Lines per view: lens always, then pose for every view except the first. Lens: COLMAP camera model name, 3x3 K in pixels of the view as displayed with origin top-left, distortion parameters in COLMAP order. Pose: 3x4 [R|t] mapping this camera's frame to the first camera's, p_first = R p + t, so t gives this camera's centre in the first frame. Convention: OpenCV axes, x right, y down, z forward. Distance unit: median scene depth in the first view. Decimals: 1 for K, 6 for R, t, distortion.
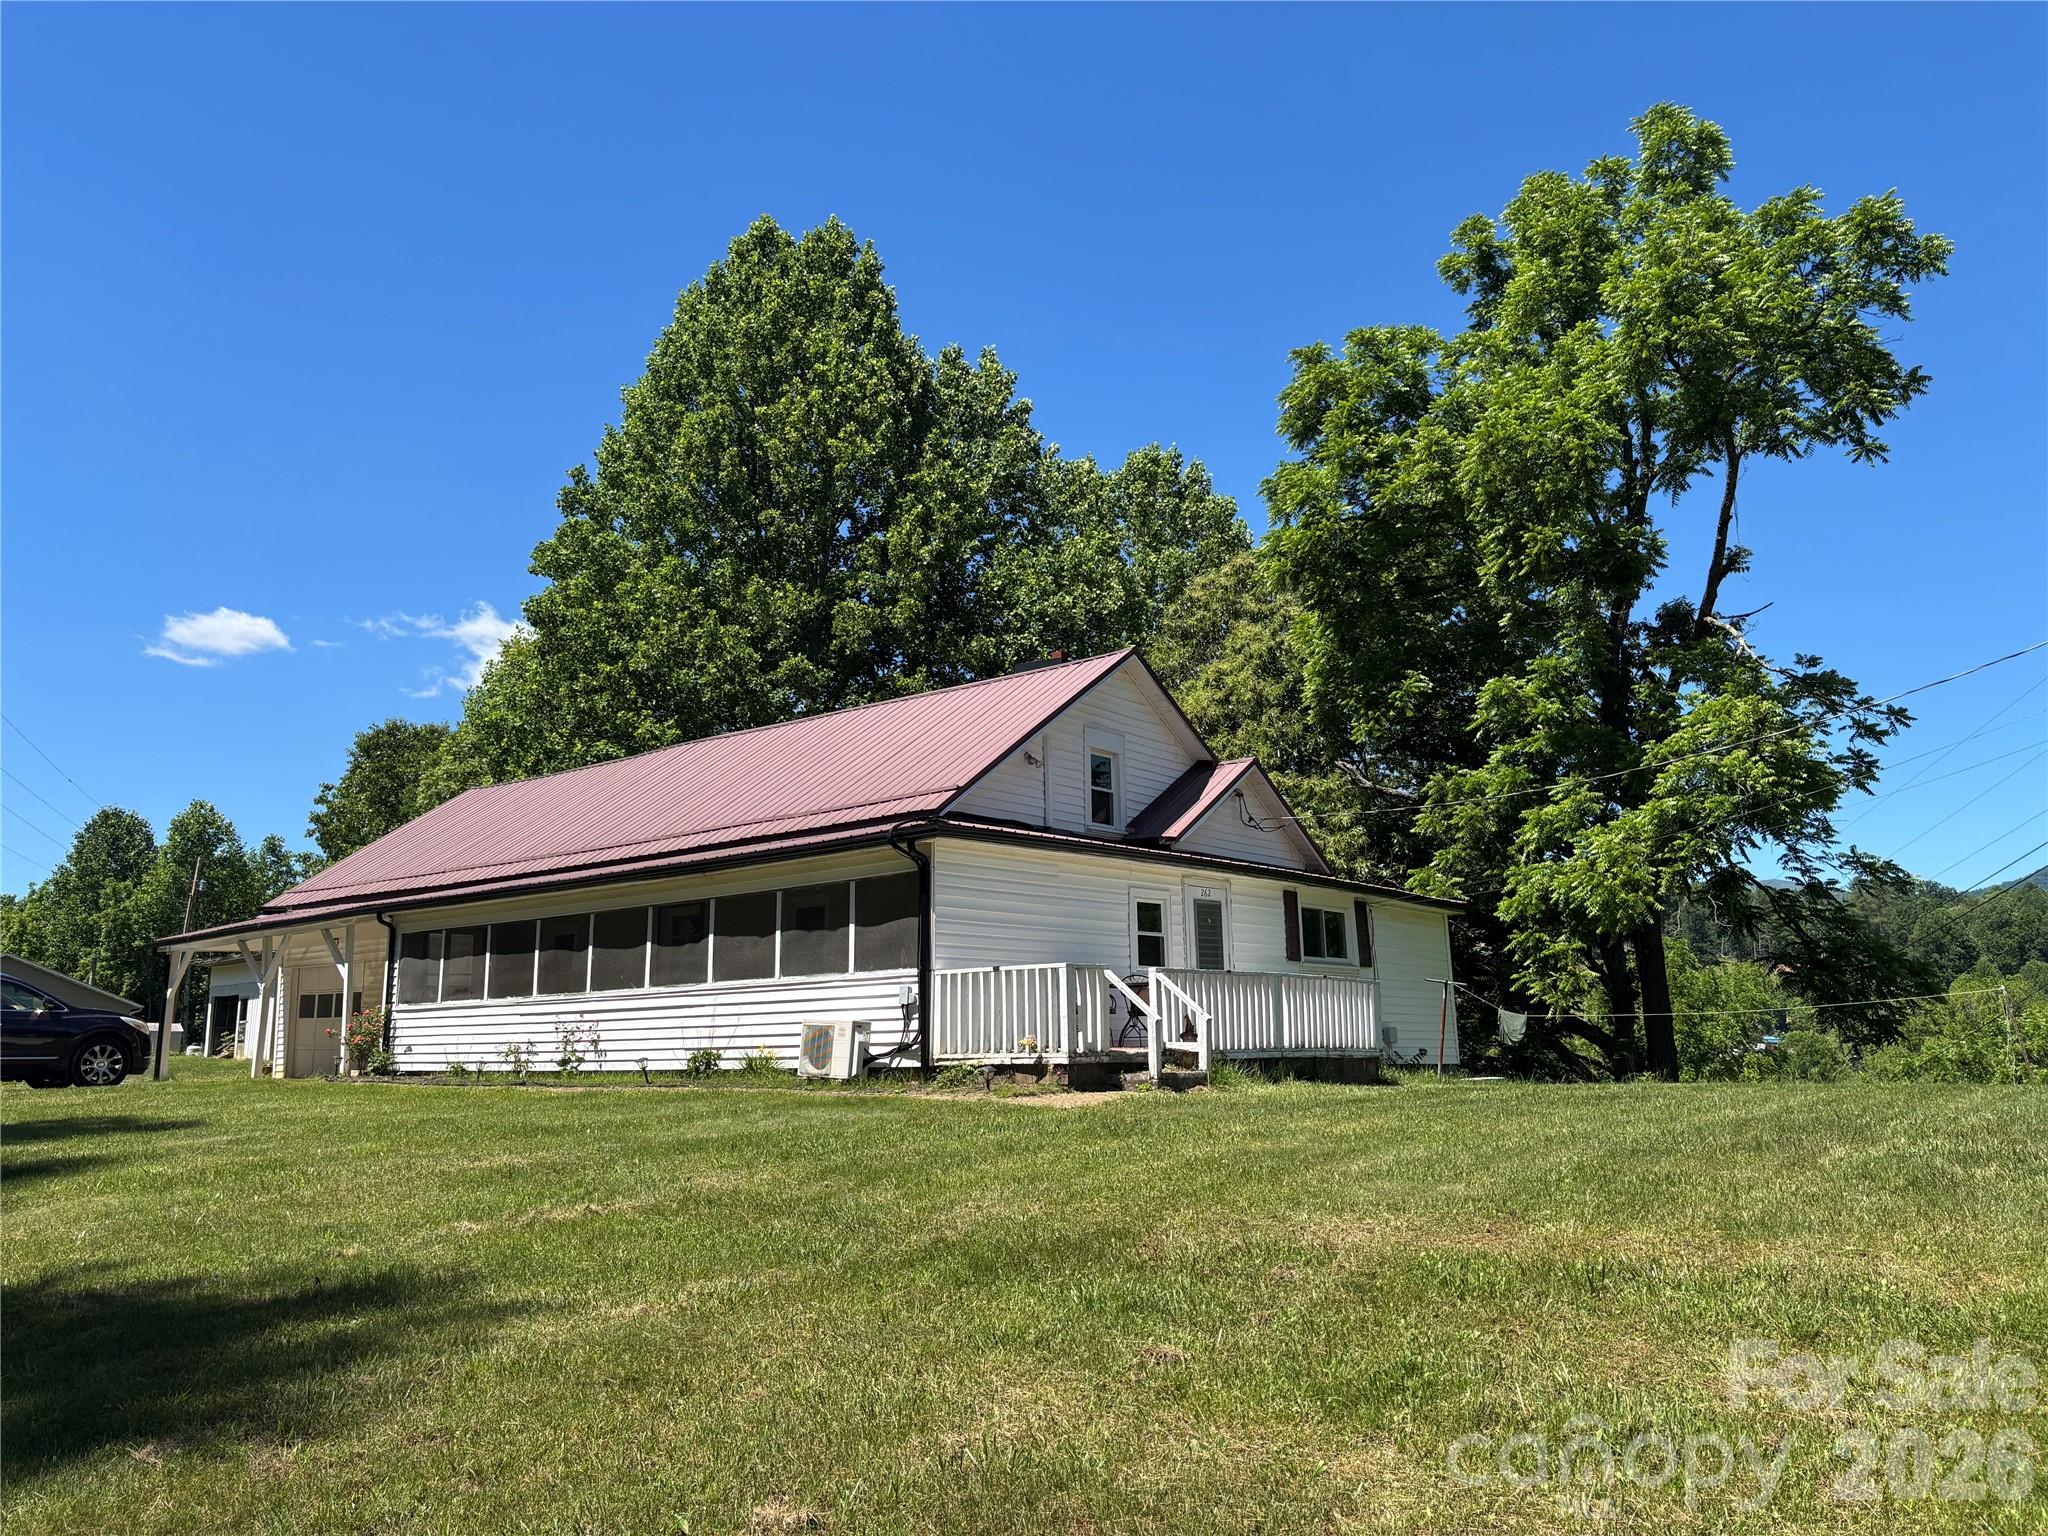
lens RADIAL K [[1560.6, 0, 1012.3], [0, 1560.6, 767.4], [0, 0, 1]] dist [0.072951, -0.062375]
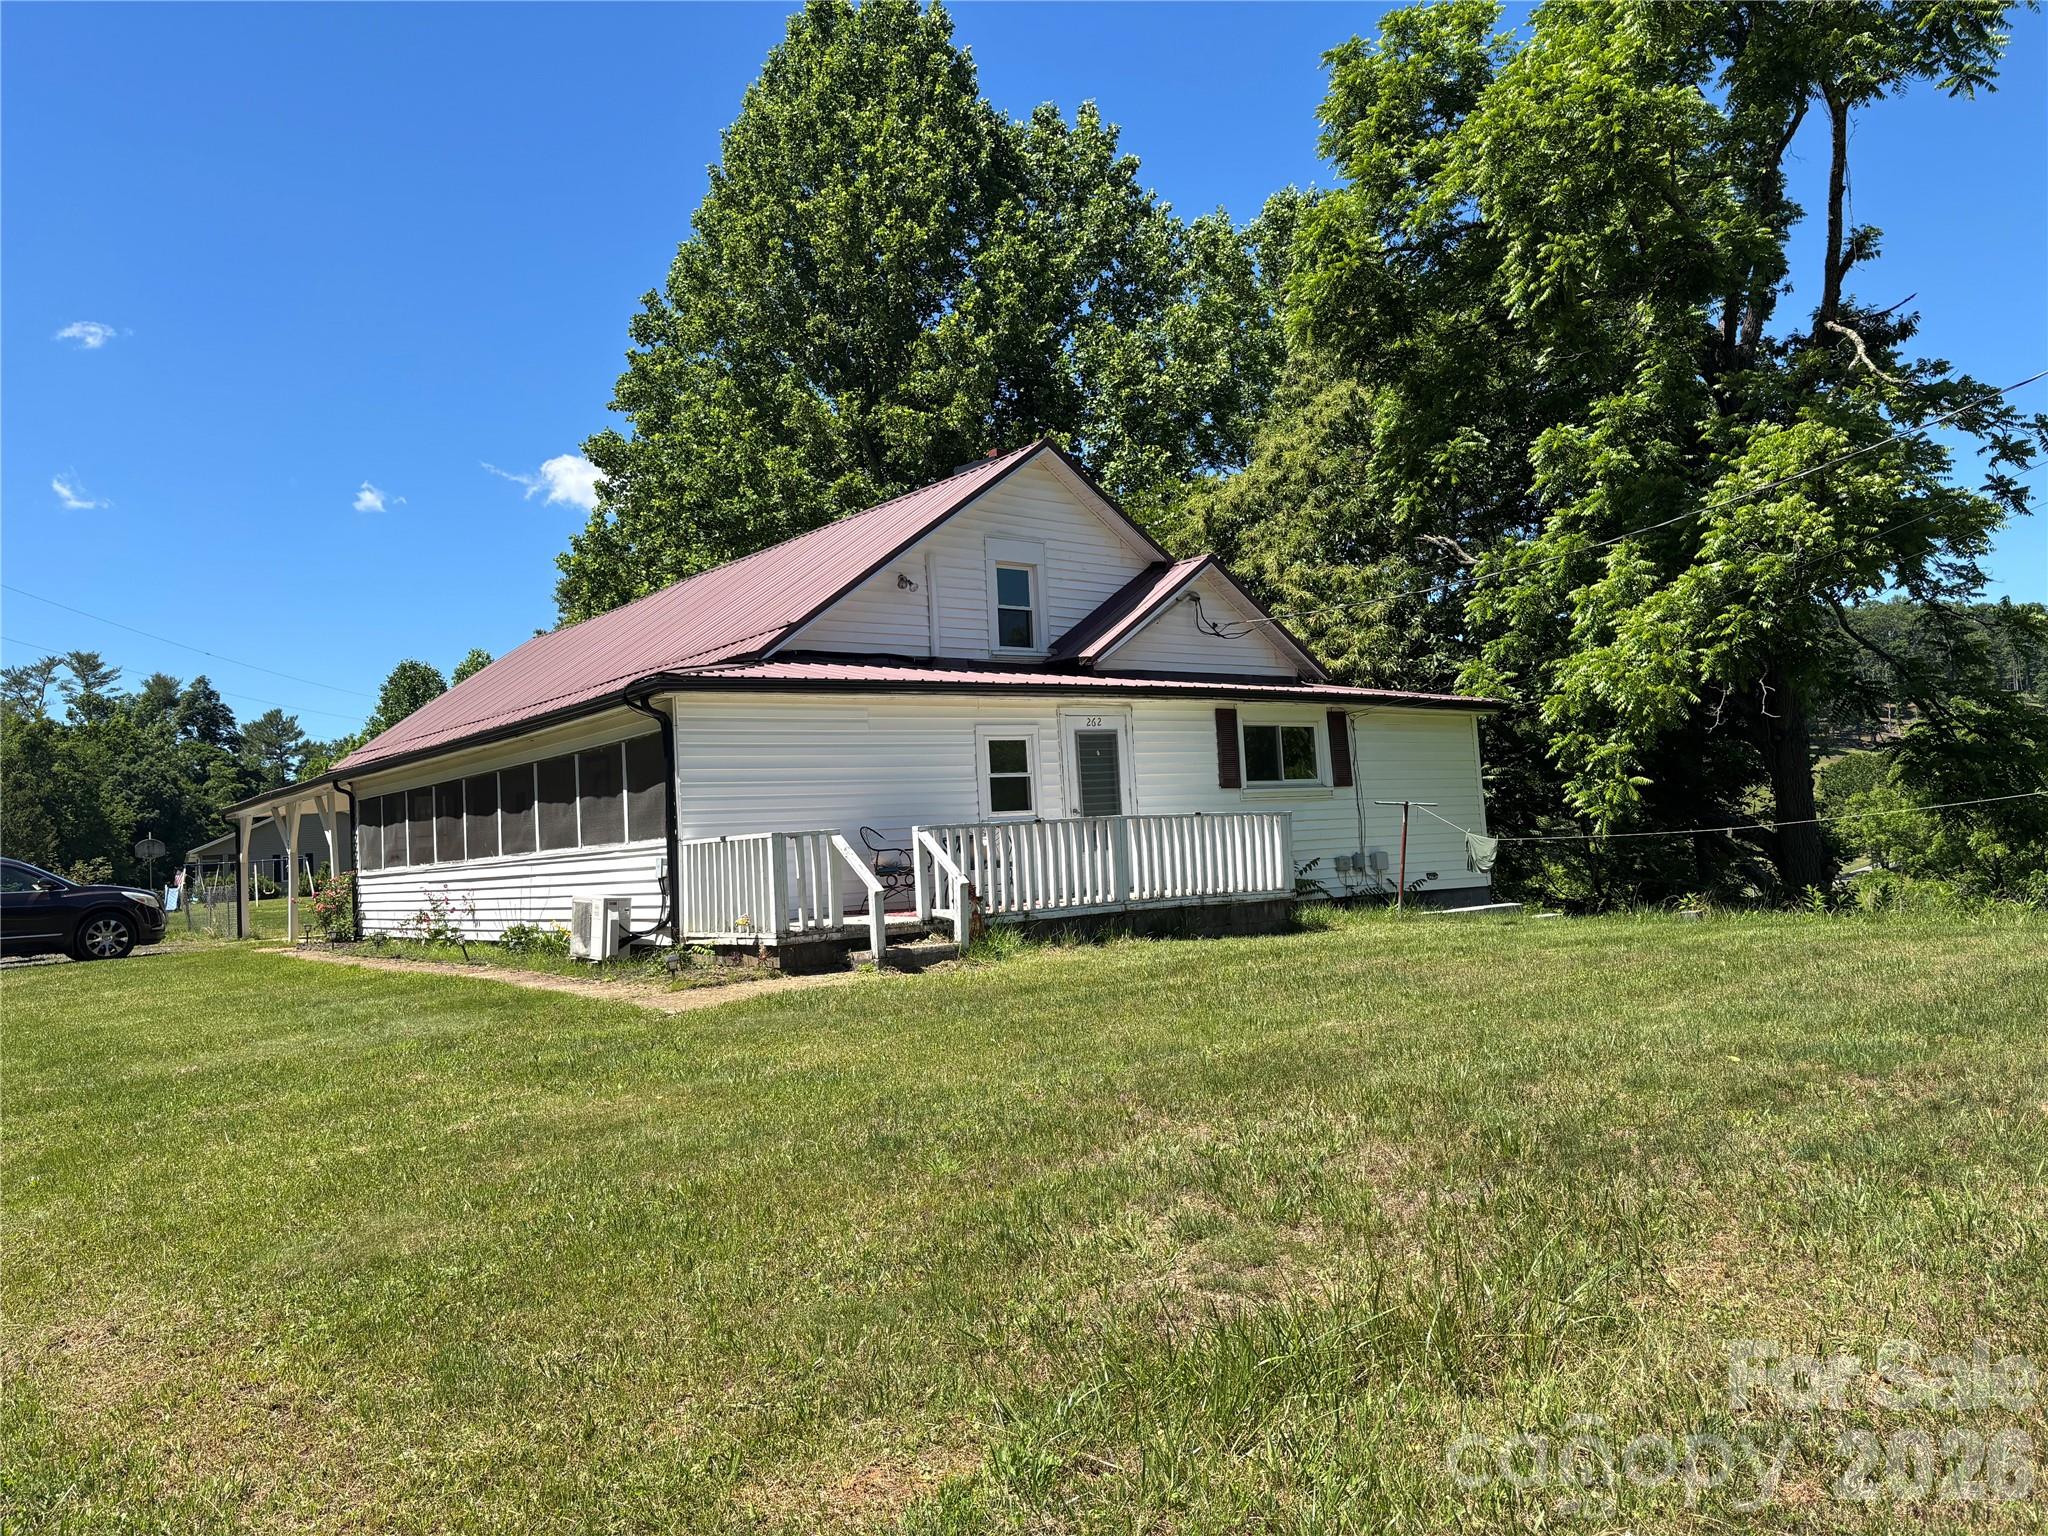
lens RADIAL K [[1560.6, 0, 1012.3], [0, 1560.6, 767.4], [0, 0, 1]] dist [0.072951, -0.062375]
pose [[0.973685, -0.051724, -0.221951, 0.228373], [0.080533, 0.989161, 0.122779, -0.004820], [0.213195, -0.137422, 0.967297, 0.117157]]
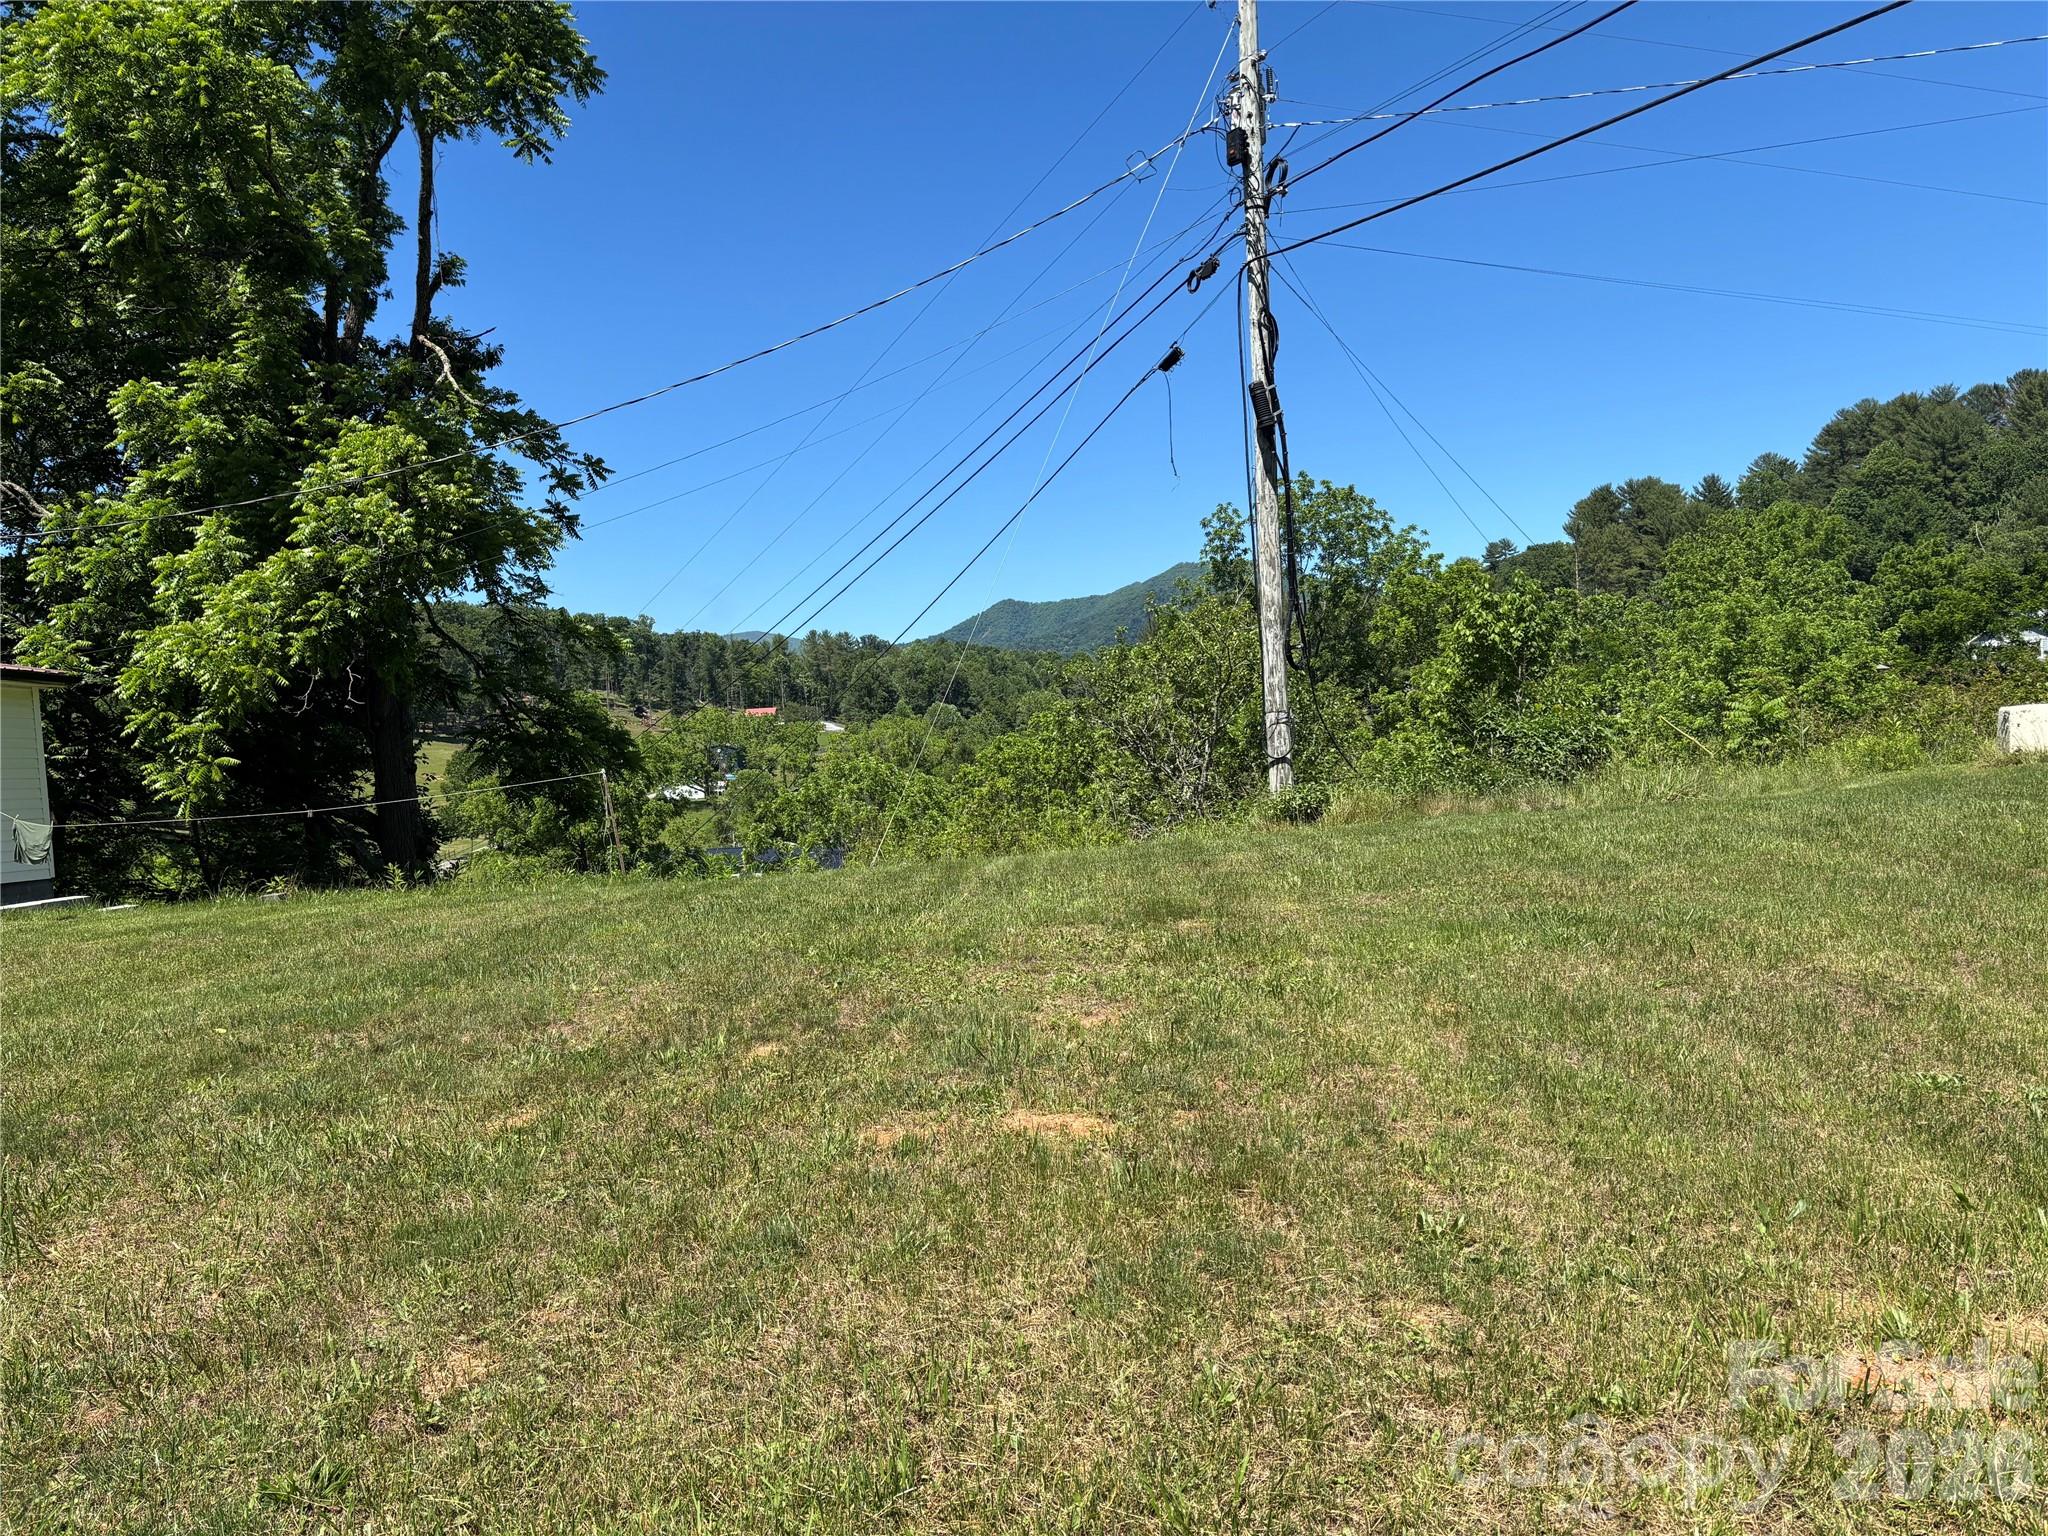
lens RADIAL K [[1560.6, 0, 1012.3], [0, 1560.6, 767.4], [0, 0, 1]] dist [0.072951, -0.062375]
pose [[0.826939, -0.036793, 0.561087, 0.243162], [-0.053716, 0.988124, 0.143962, -0.005279], [-0.559720, -0.149187, 0.815142, 0.104002]]
